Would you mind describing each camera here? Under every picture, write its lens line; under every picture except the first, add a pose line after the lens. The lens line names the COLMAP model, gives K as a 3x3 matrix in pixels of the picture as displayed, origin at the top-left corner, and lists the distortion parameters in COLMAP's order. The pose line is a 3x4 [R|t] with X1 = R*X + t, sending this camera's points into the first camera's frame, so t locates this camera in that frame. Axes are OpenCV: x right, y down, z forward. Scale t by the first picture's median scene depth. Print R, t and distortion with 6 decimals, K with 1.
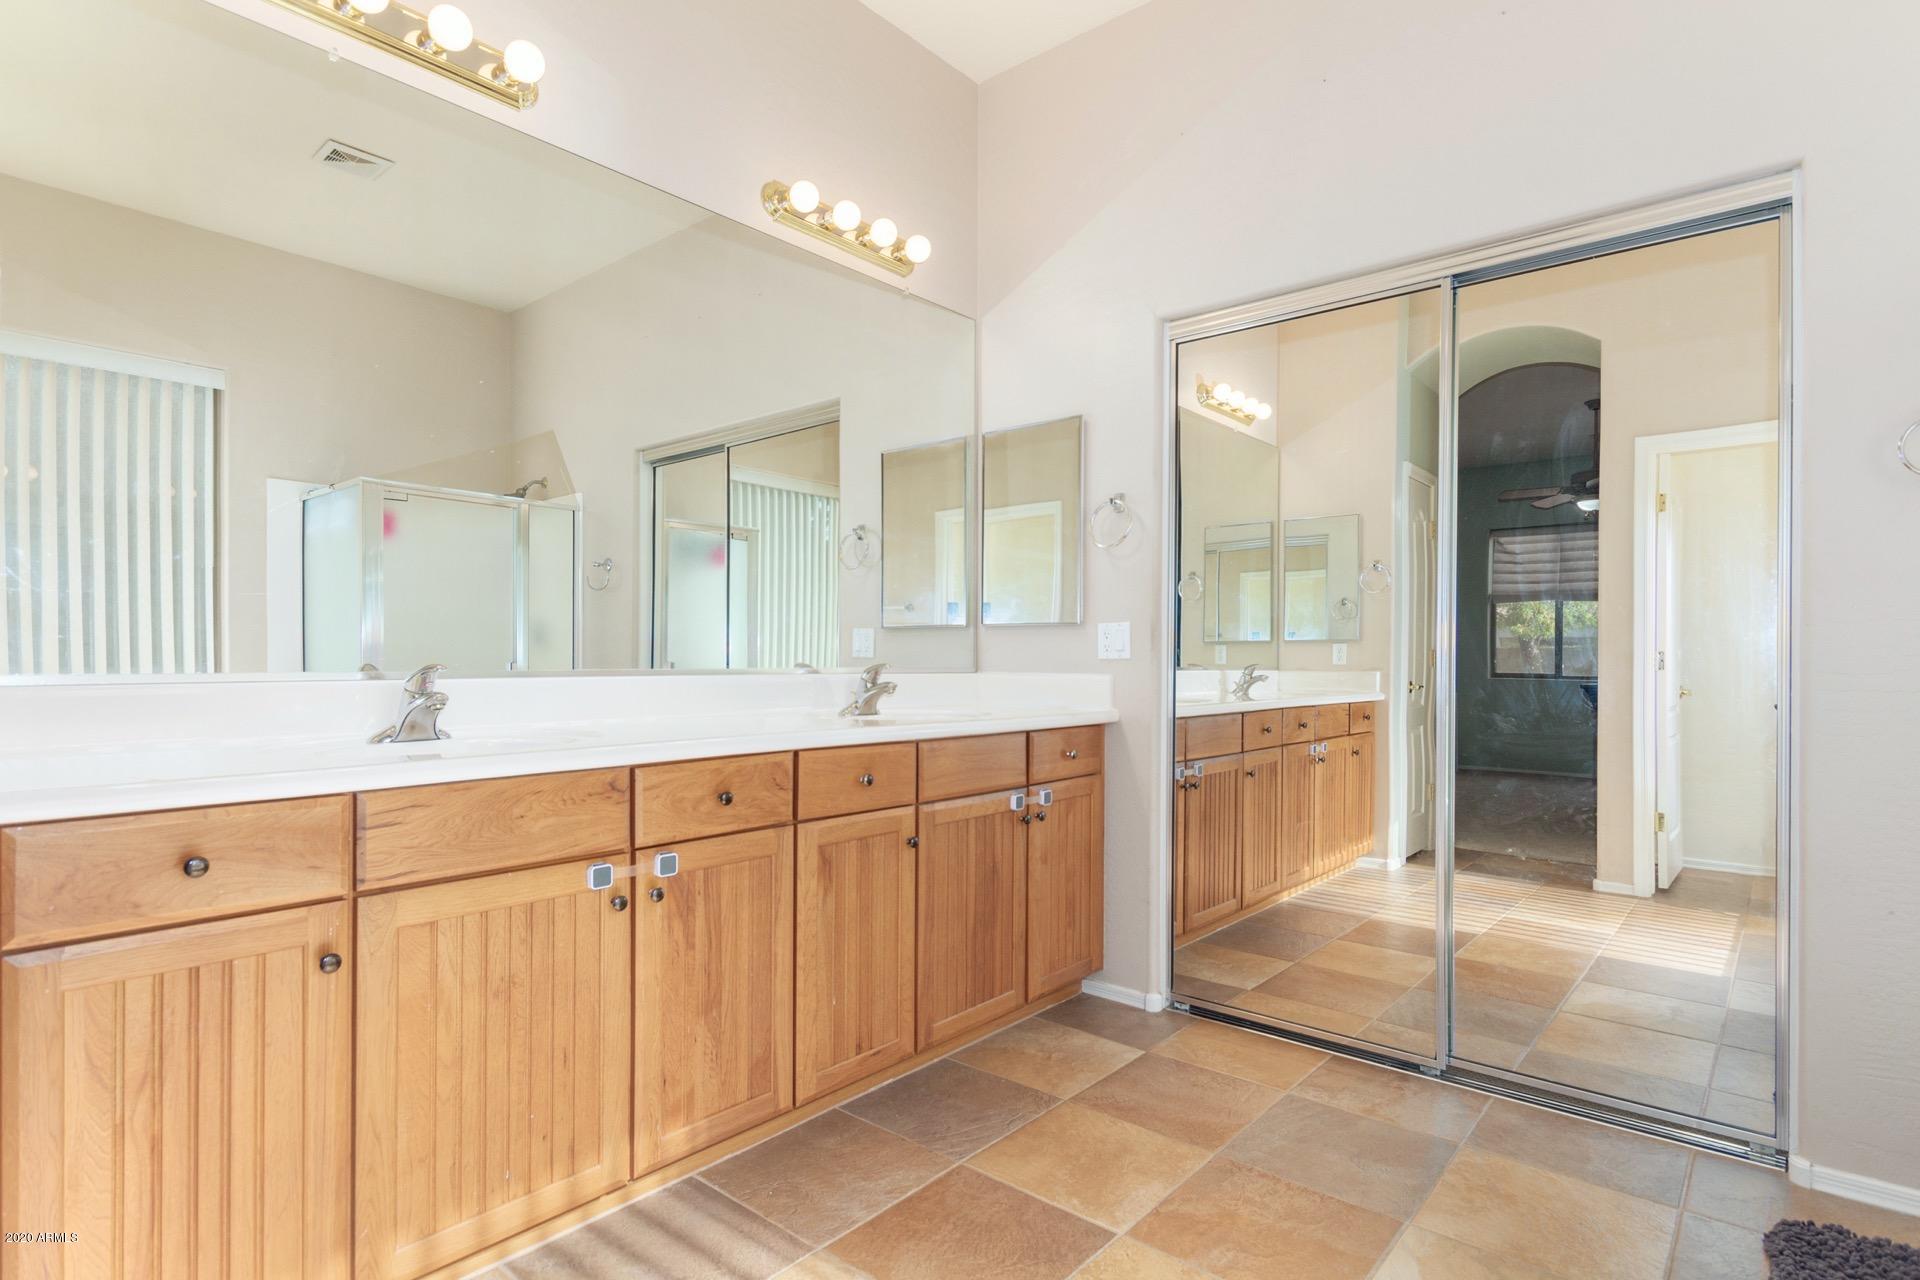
lens RADIAL K [[969.7, 0, 957.3], [0, 969.7, 649.0], [0, 0, 1]] dist [-0.010116, 0.001909]
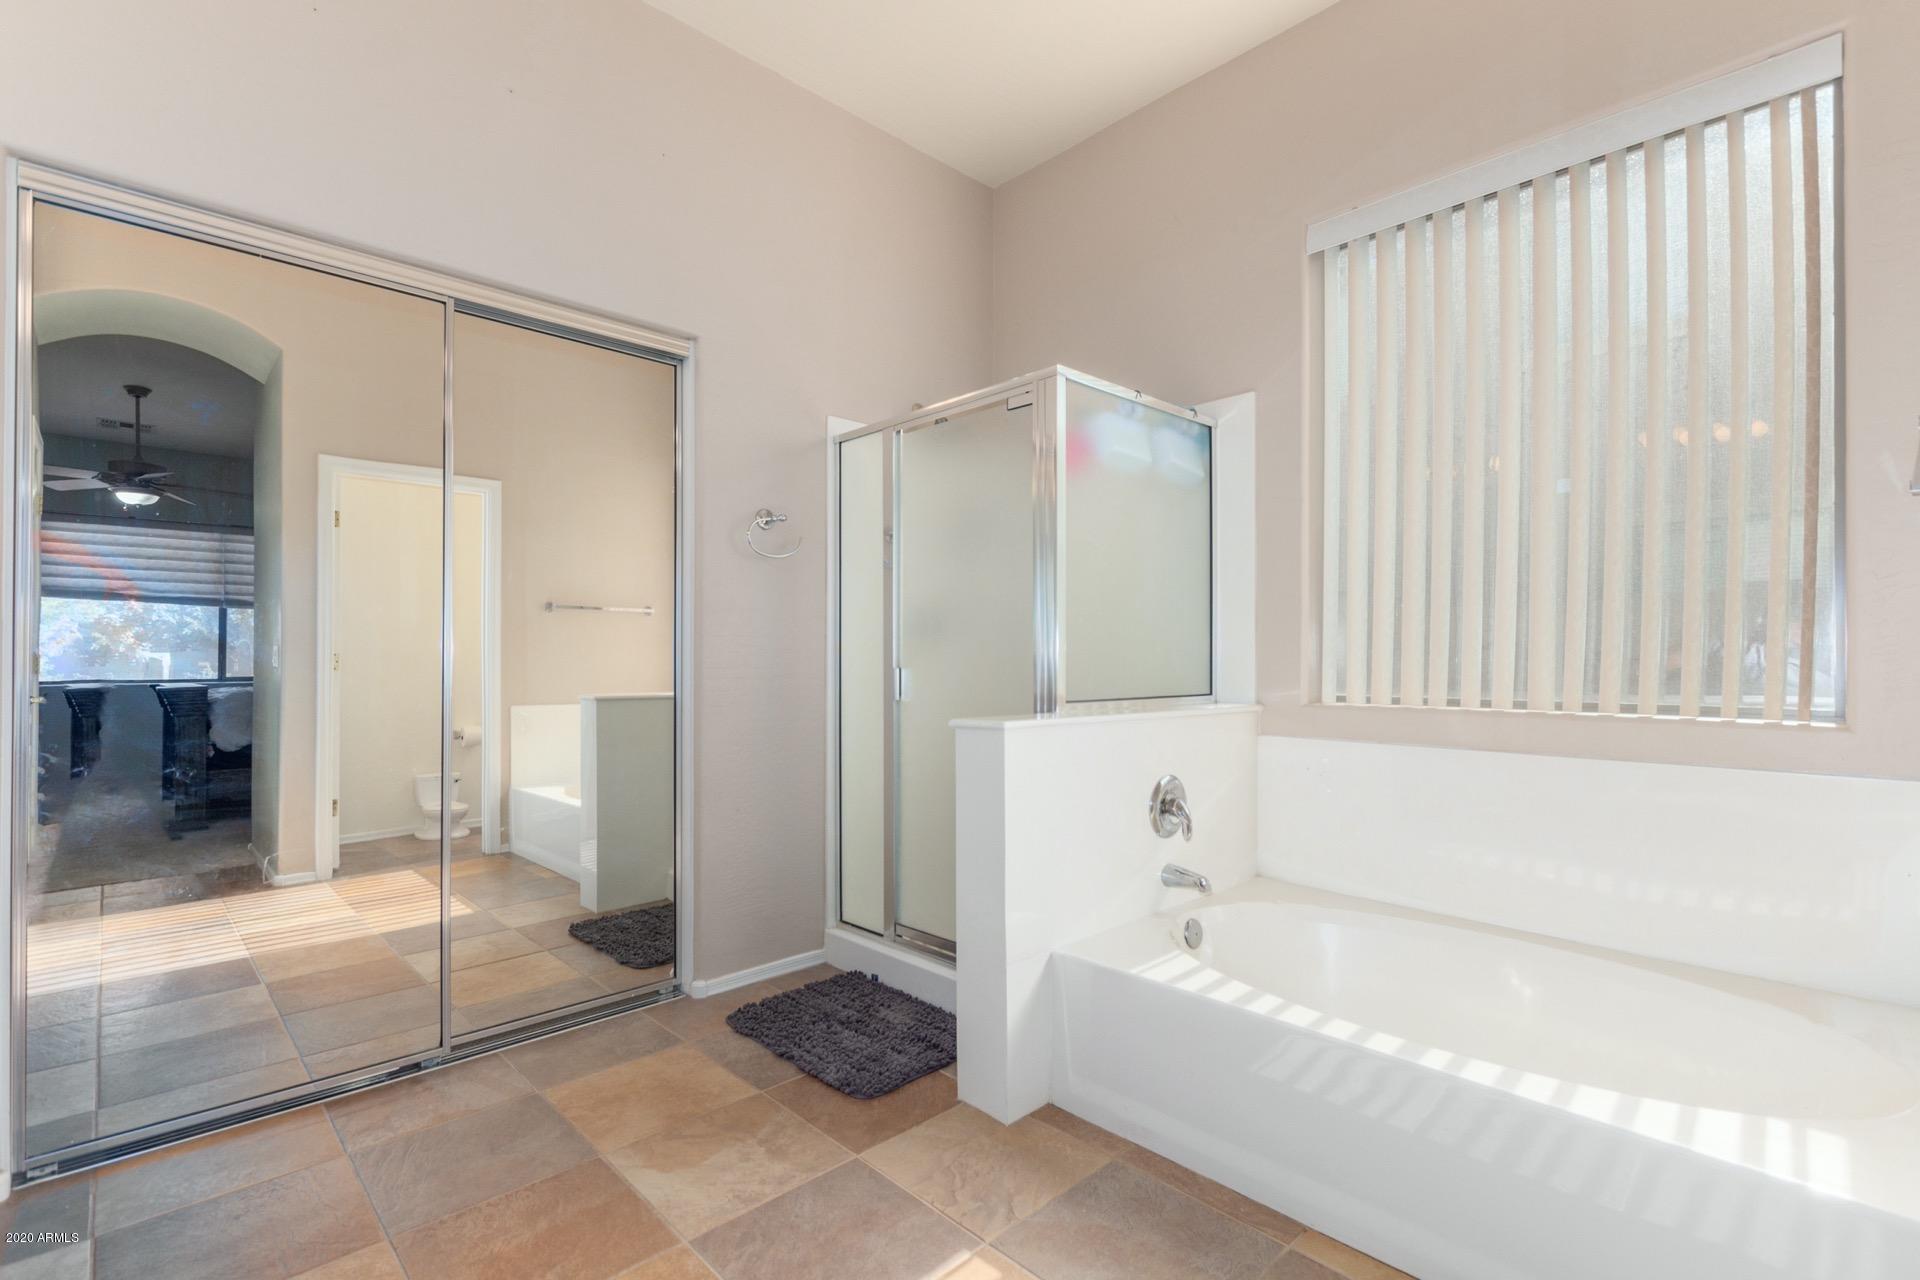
lens RADIAL K [[873.0, 0, 958.3], [0, 873.0, 653.2], [0, 0, 1]] dist [0.003900, -0.000974]
pose [[0.096892, 0.003355, 0.995289, -0.343668], [-0.005405, 0.999981, -0.002845, 0.001332], [-0.995280, -0.005103, 0.096908, 0.317354]]
